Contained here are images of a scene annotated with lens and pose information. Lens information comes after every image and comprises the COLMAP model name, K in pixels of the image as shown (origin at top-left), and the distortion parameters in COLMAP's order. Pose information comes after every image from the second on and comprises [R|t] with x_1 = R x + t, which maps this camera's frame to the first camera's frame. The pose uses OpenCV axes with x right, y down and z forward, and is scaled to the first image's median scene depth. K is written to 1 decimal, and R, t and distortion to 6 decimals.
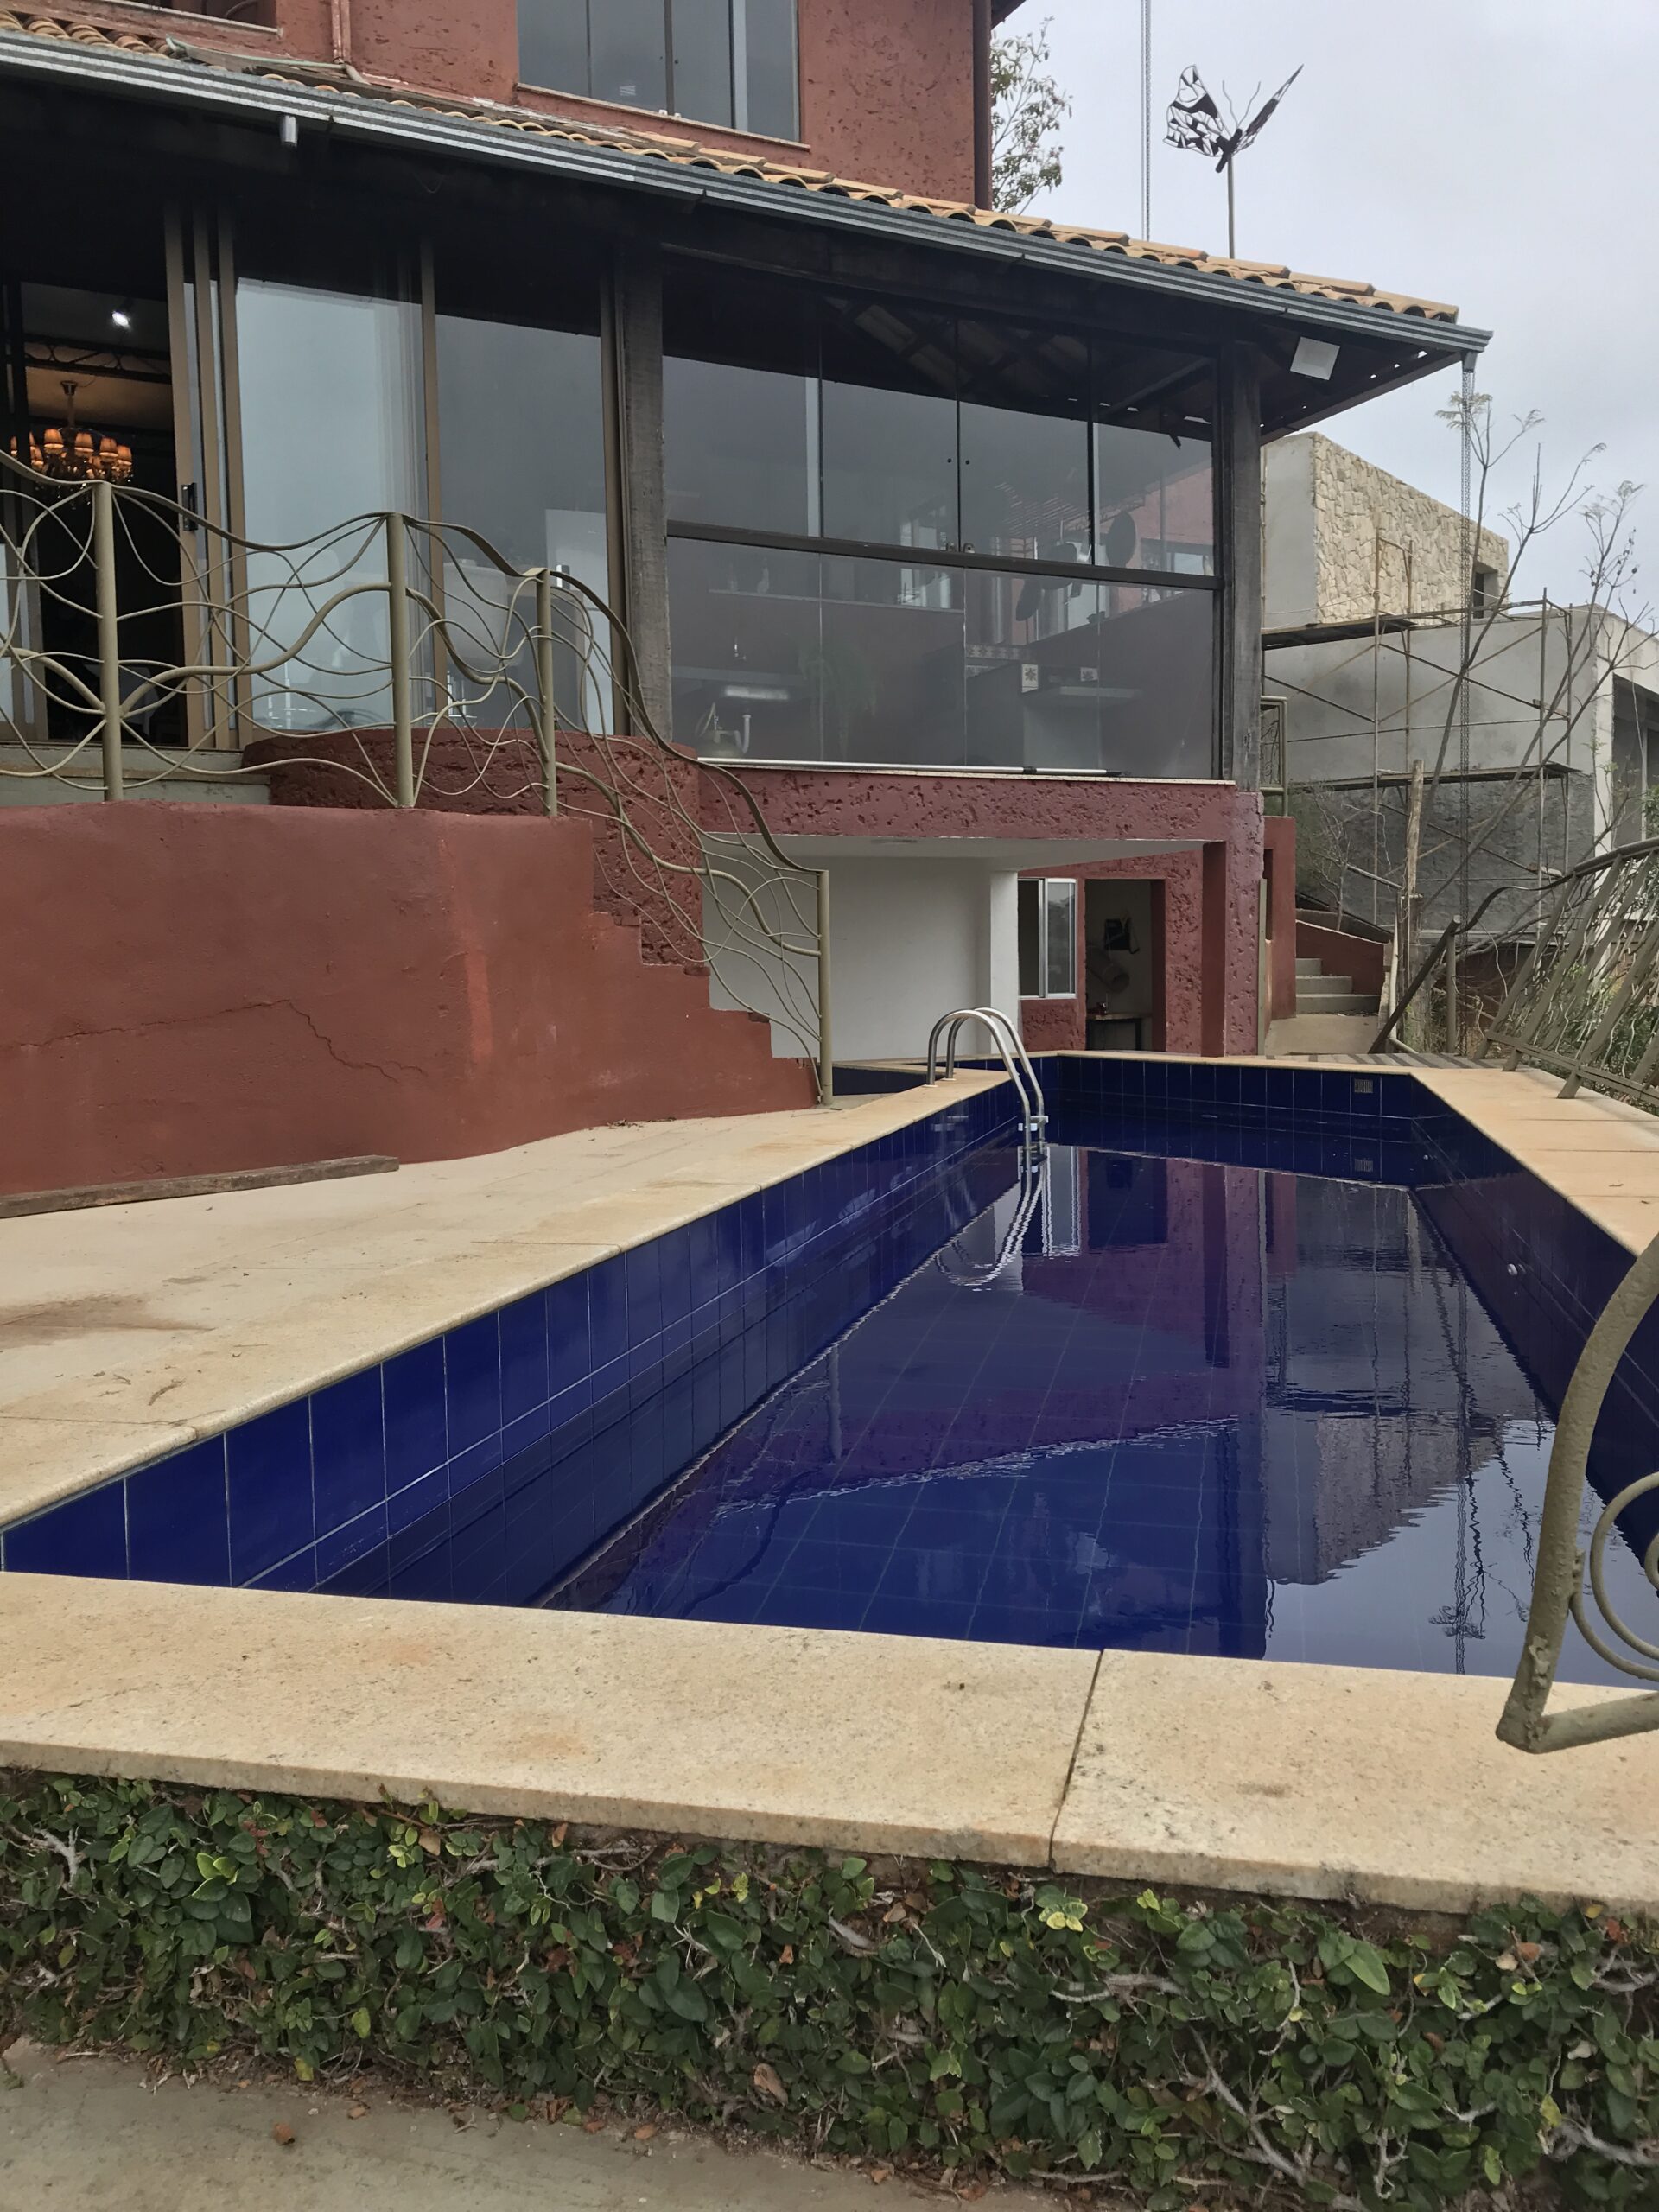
lens RADIAL K [[1828.8, 0, 828.7], [0, 1828.8, 1102.6], [0, 0, 1]] dist [0.056051, -0.049842]
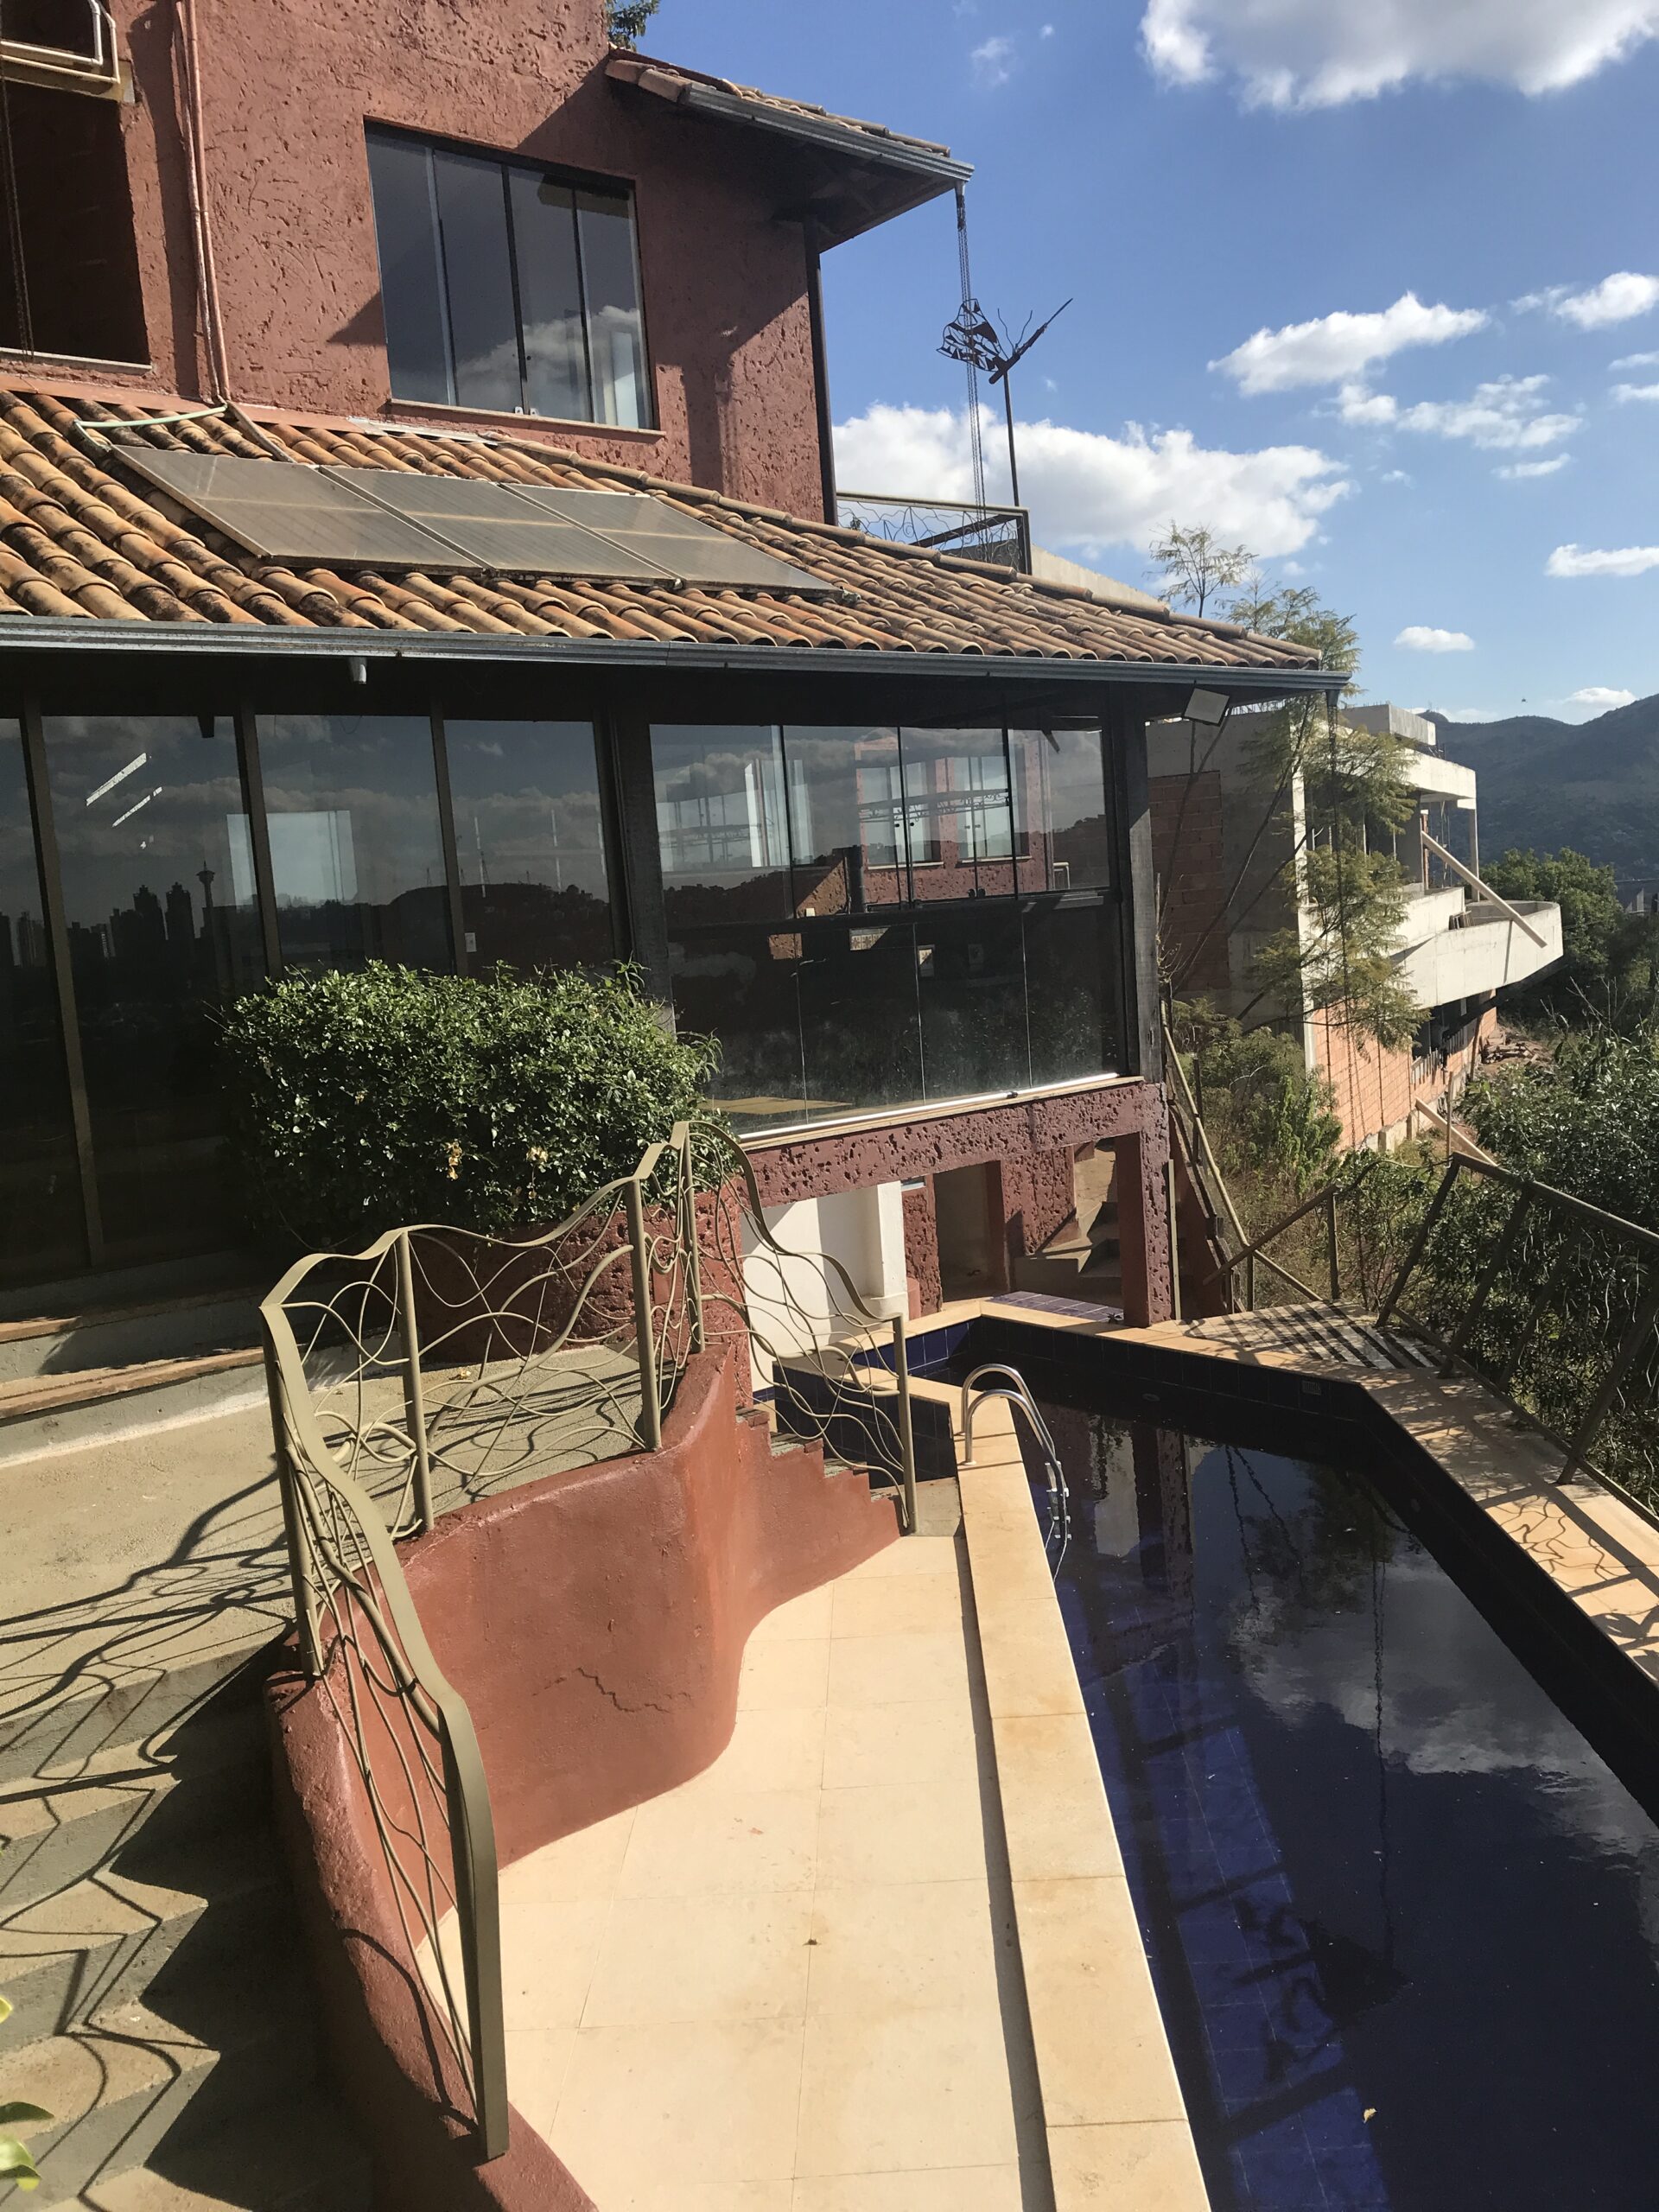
lens RADIAL K [[1828.8, 0, 836.7], [0, 1828.8, 1108.3], [0, 0, 1]] dist [0.056051, -0.049842]
pose [[0.973445, -0.080344, 0.214360, -0.188033], [0.069676, 0.995947, 0.056877, -0.226271], [-0.218061, -0.040431, 0.975097, -0.024029]]
